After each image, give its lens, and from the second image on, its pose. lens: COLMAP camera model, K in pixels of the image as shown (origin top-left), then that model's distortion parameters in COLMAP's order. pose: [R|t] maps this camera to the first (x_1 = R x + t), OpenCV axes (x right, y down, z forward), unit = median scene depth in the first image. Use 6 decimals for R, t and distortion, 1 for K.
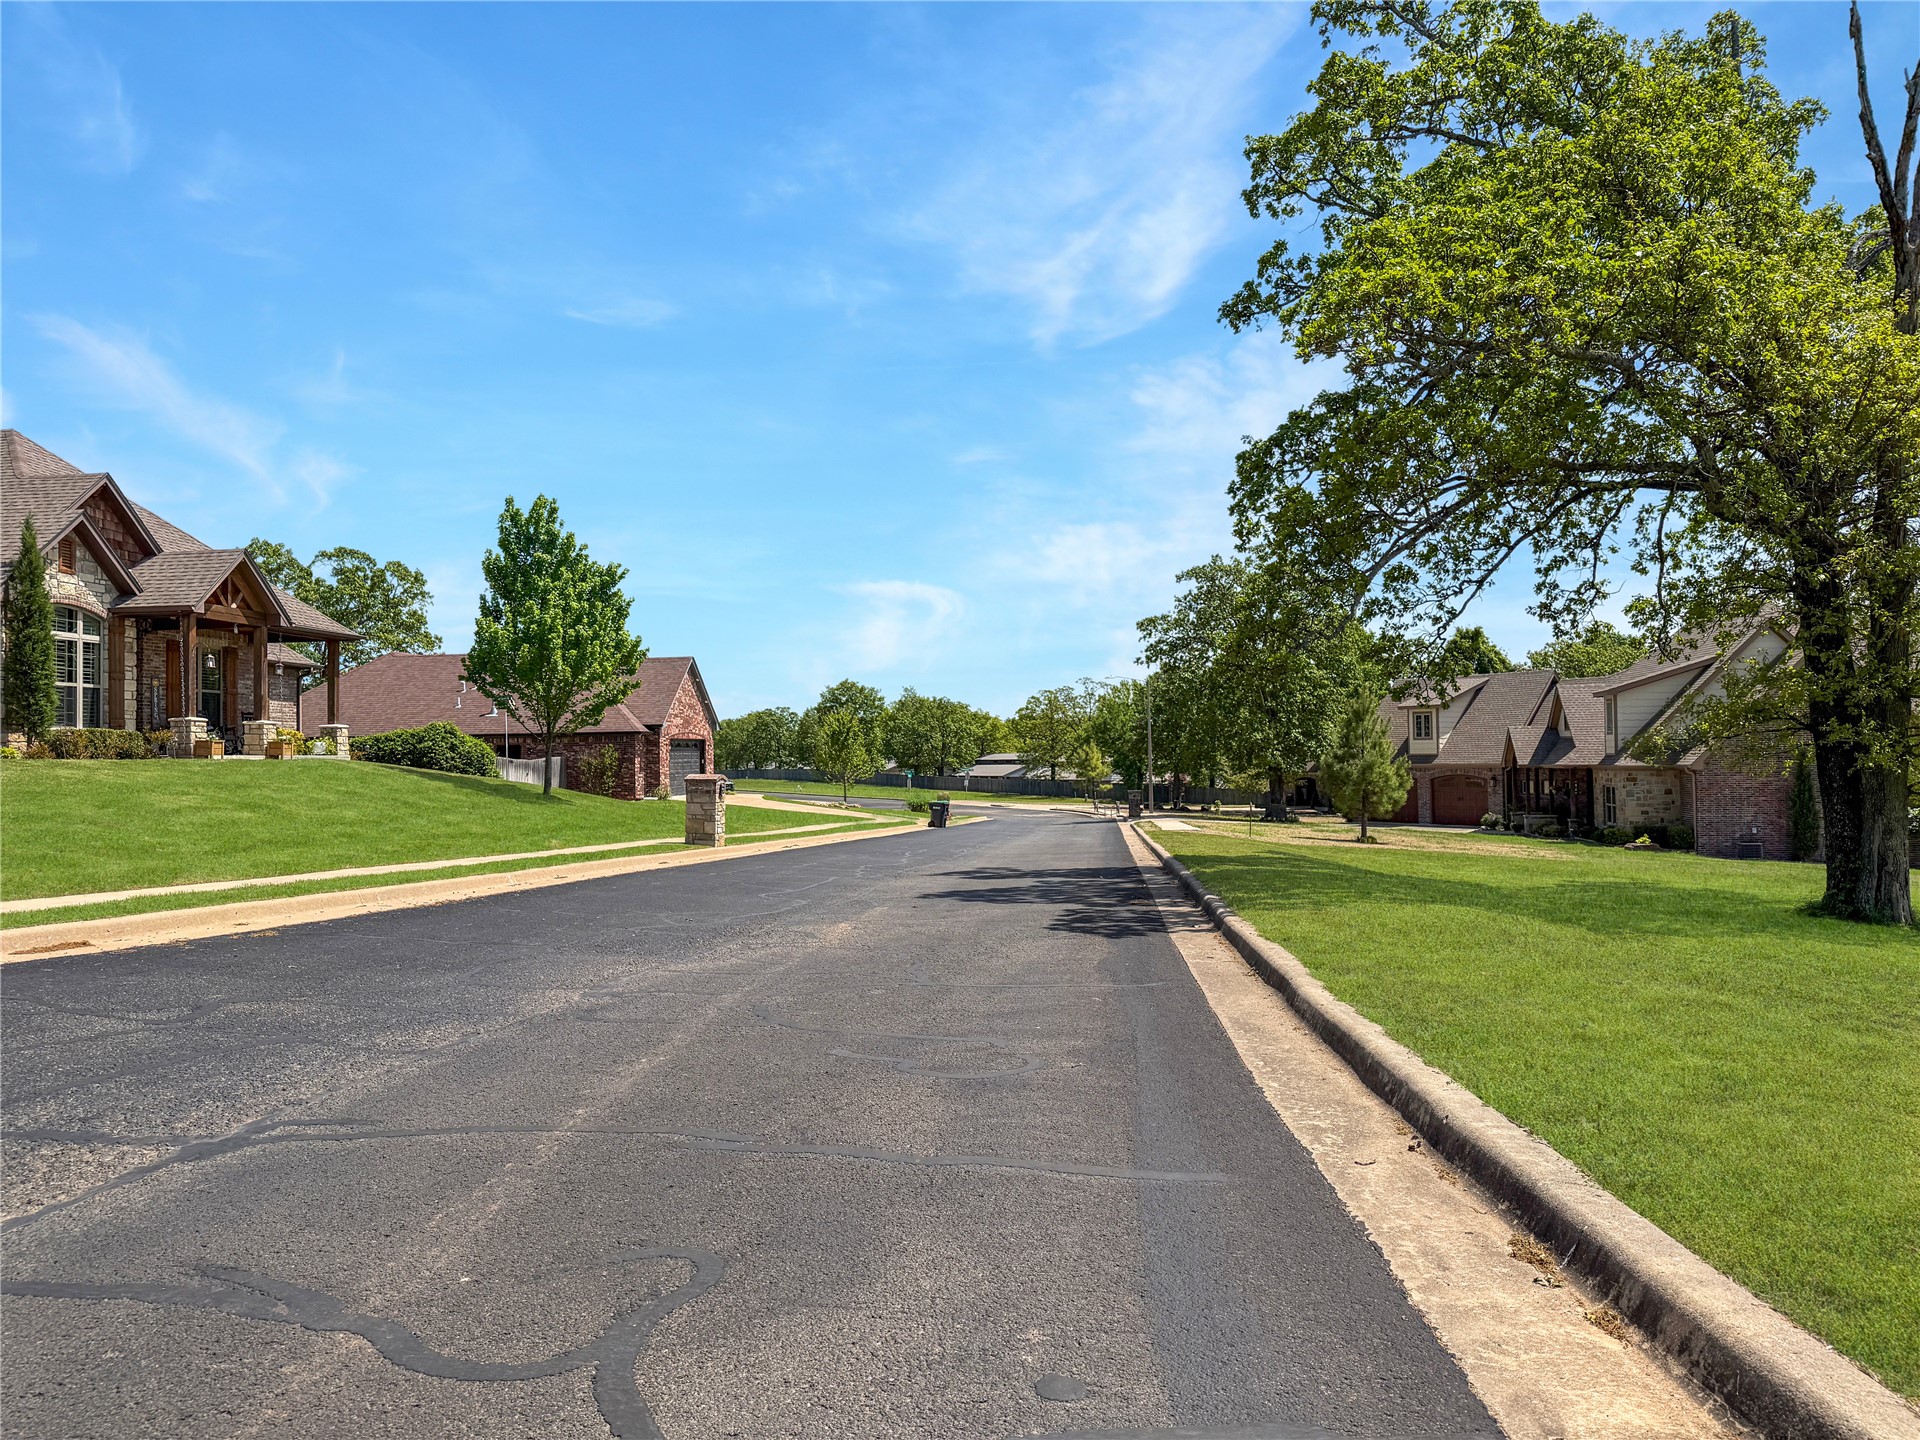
lens RADIAL K [[1341.3, 0, 960.4], [0, 1341.3, 714.0], [0, 0, 1]] dist [0.058355, 0.001011]
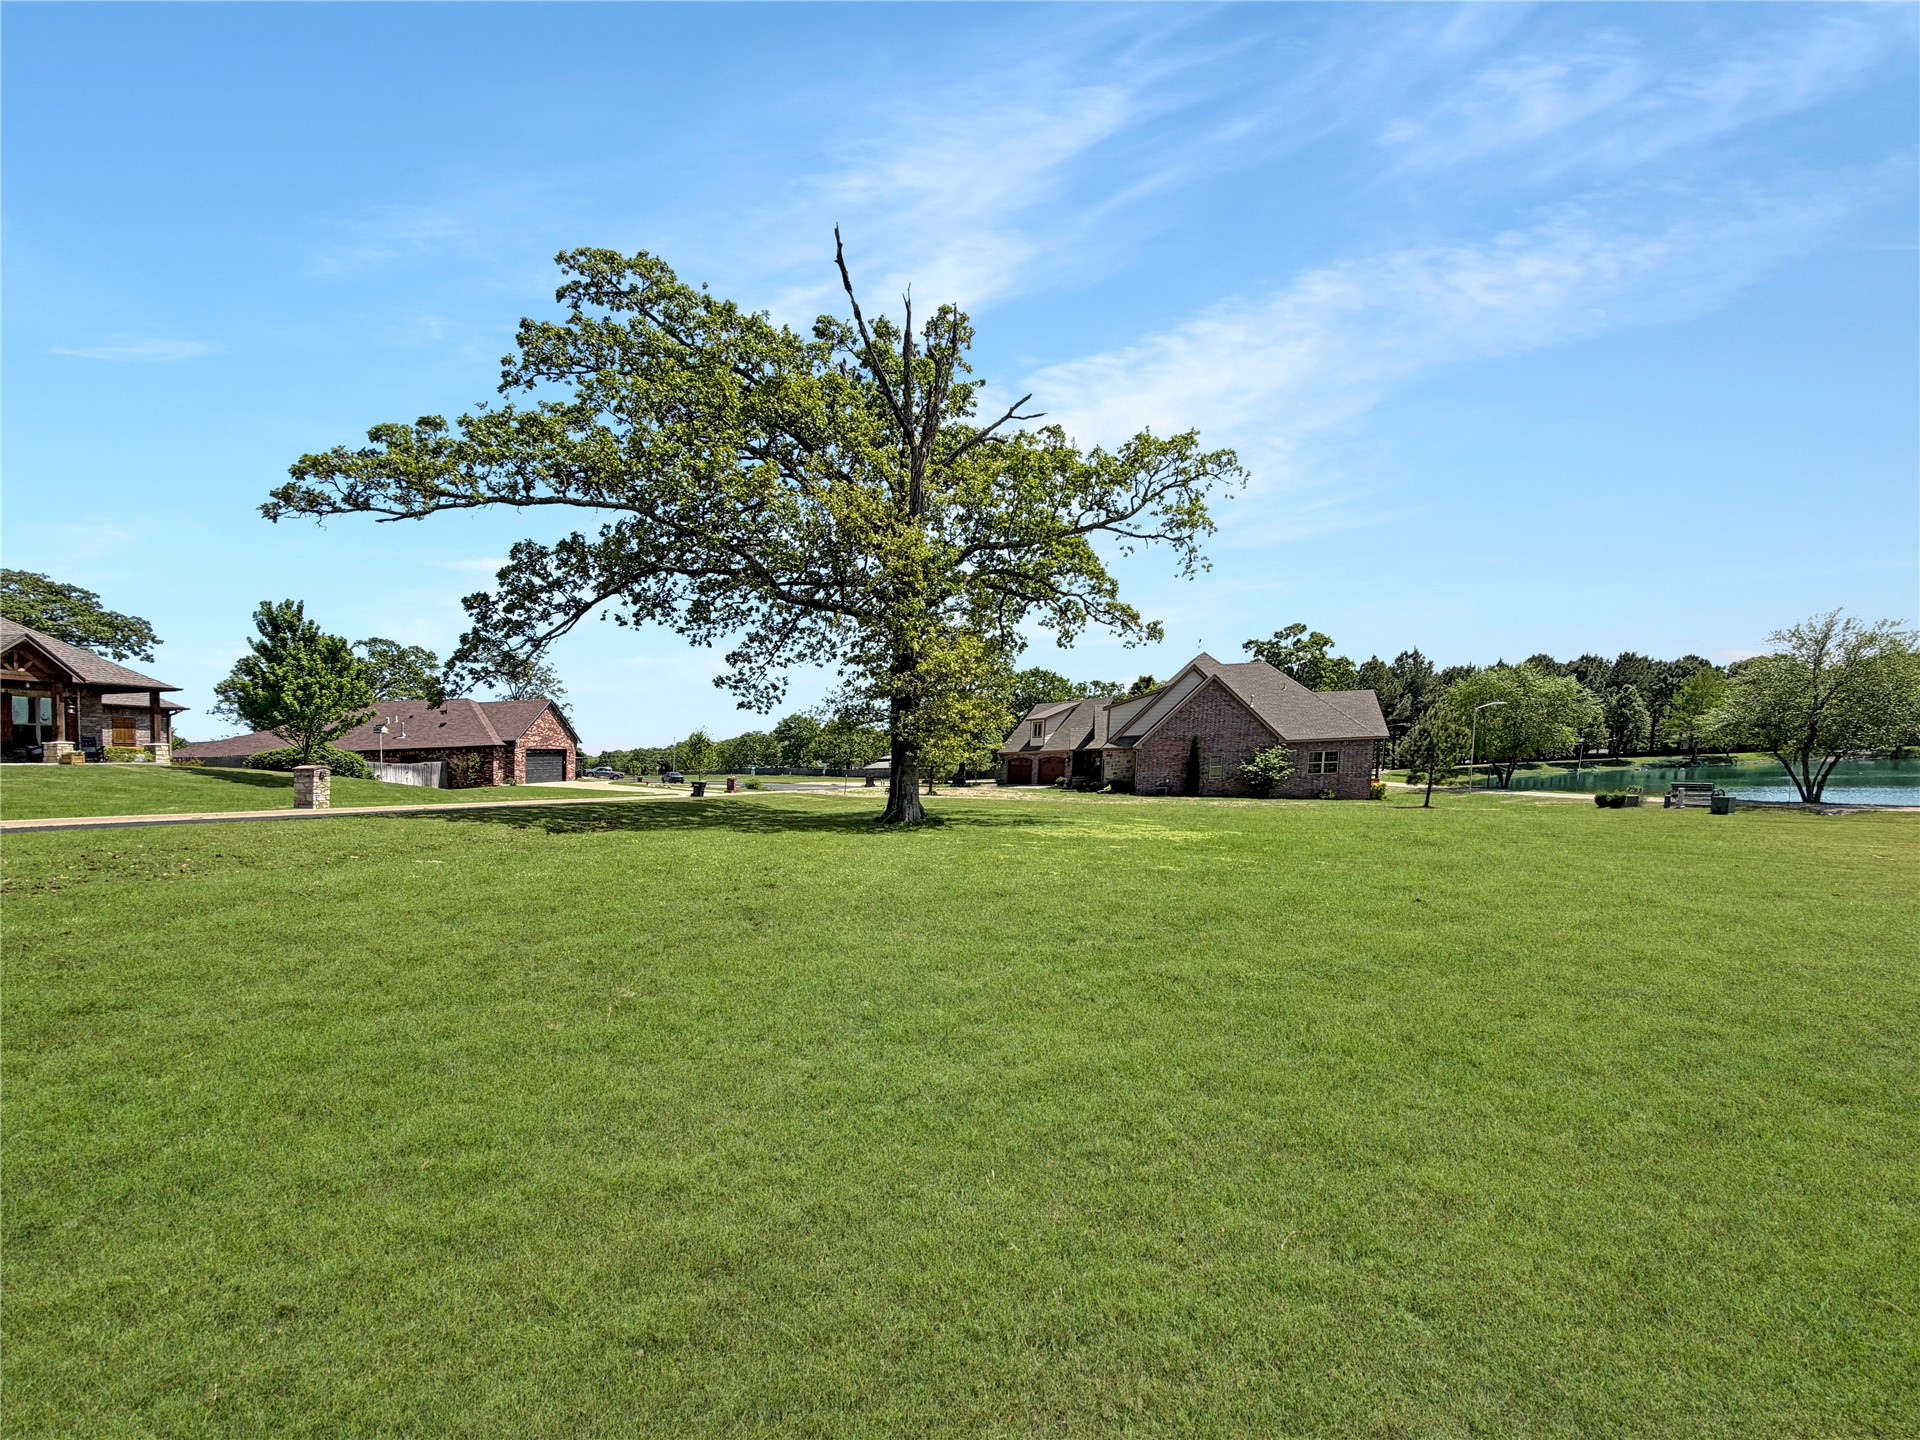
lens RADIAL K [[777.2, 0, 982.4], [0, 777.2, 820.2], [0, 0, 1]] dist [0.004283, -0.000473]
pose [[0.994415, -0.040370, 0.097517, 0.232483], [0.029107, 0.993023, 0.114275, 0.011298], [-0.101450, -0.110799, 0.988651, -0.020292]]
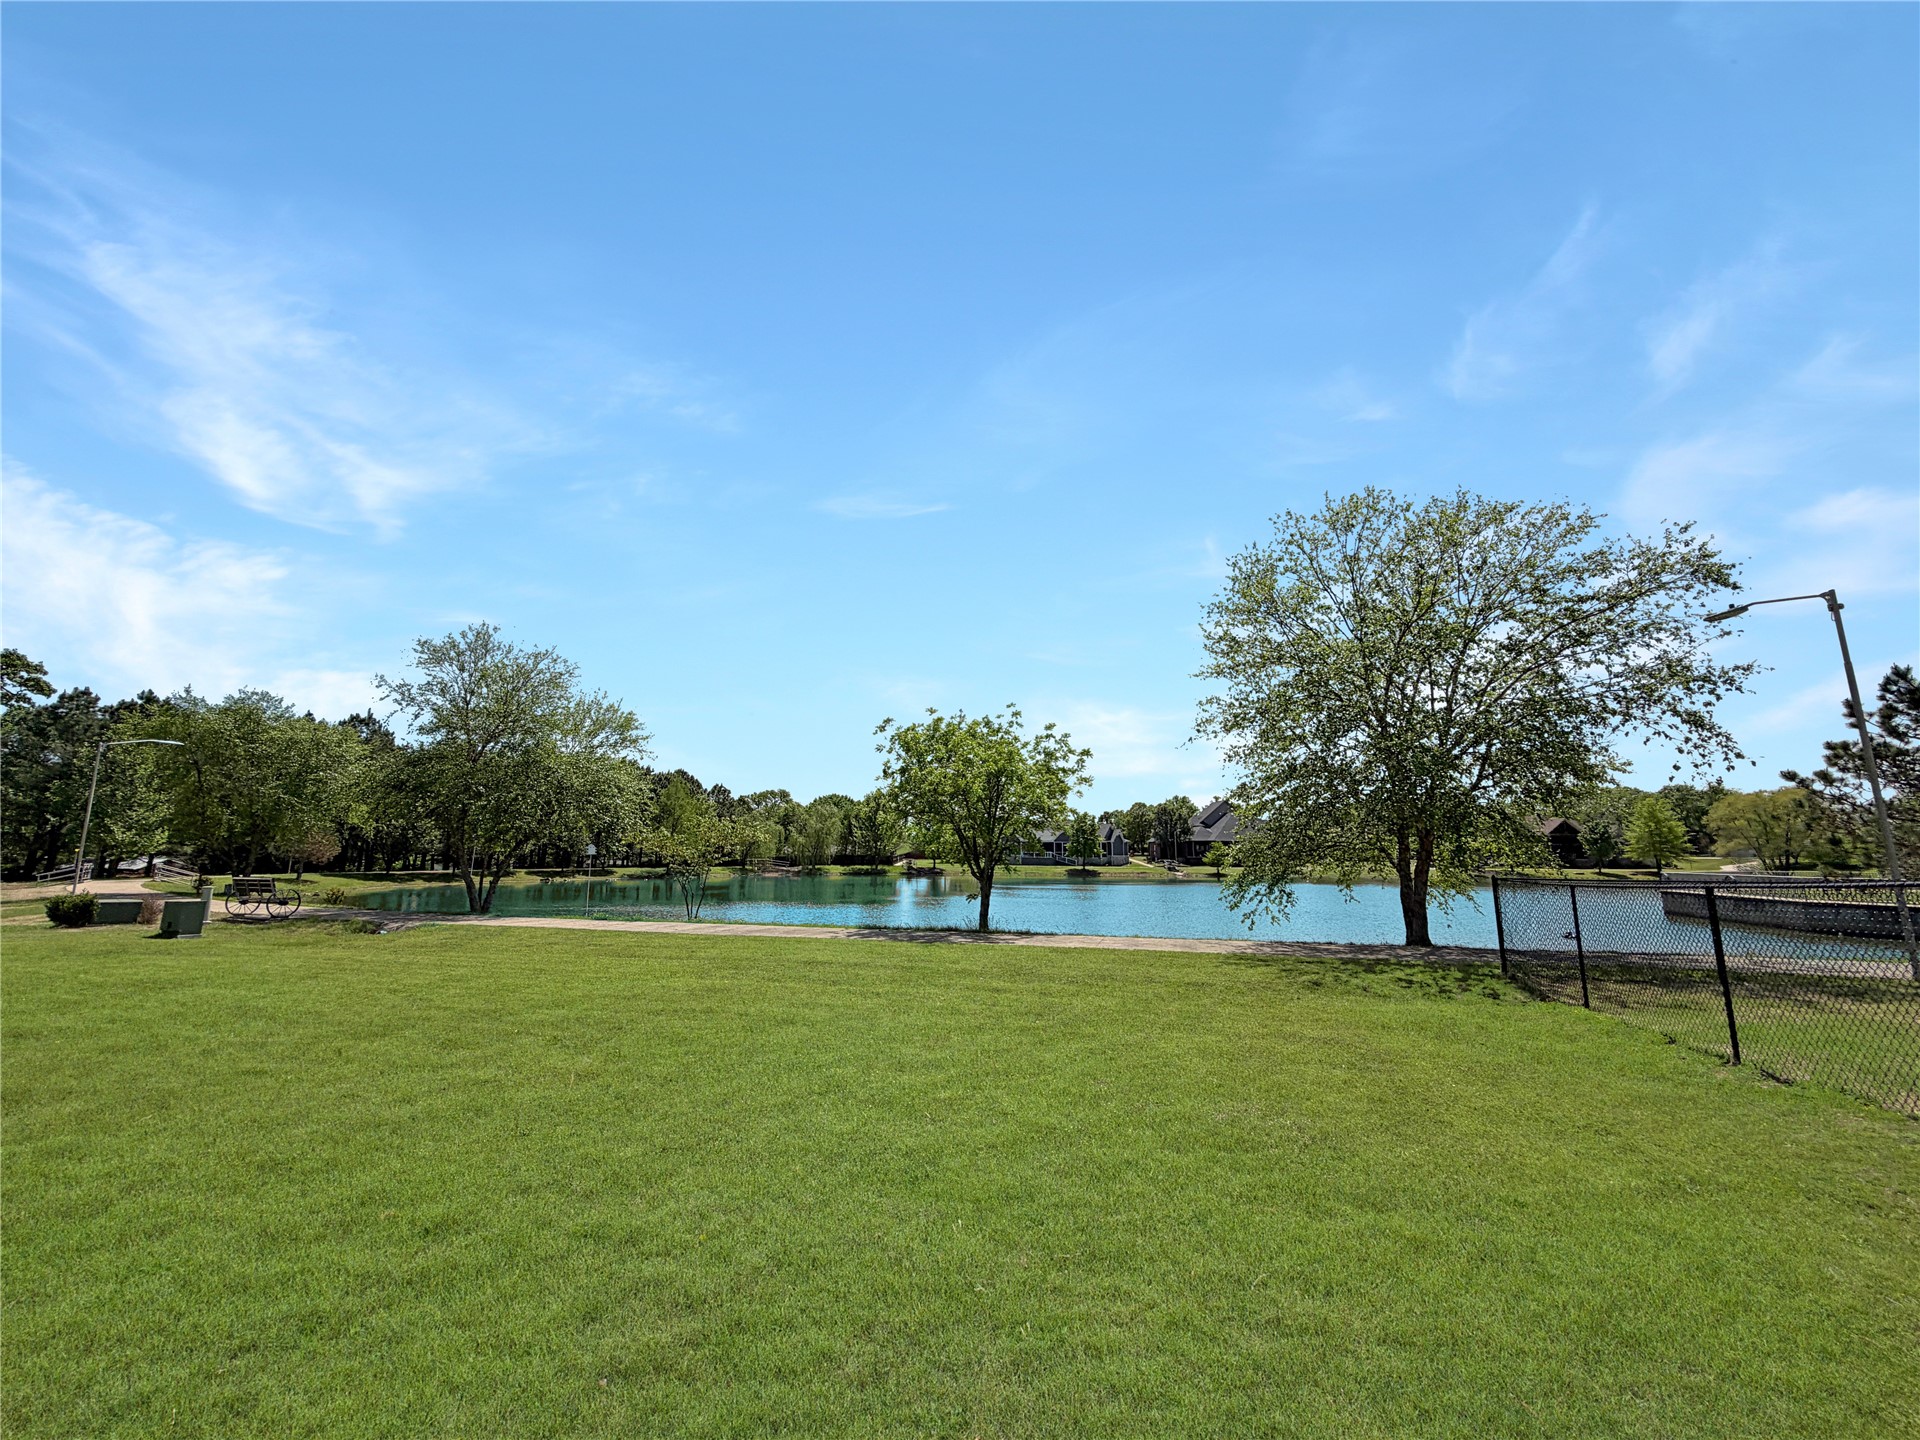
lens RADIAL K [[777.2, 0, 948.8], [0, 777.2, 718.3], [0, 0, 1]] dist [0.004283, -0.000473]
pose [[0.519383, 0.168176, 0.837829, 0.621634], [-0.043469, 0.984373, -0.170645, 0.040262], [-0.853435, 0.052211, 0.518577, 0.073275]]
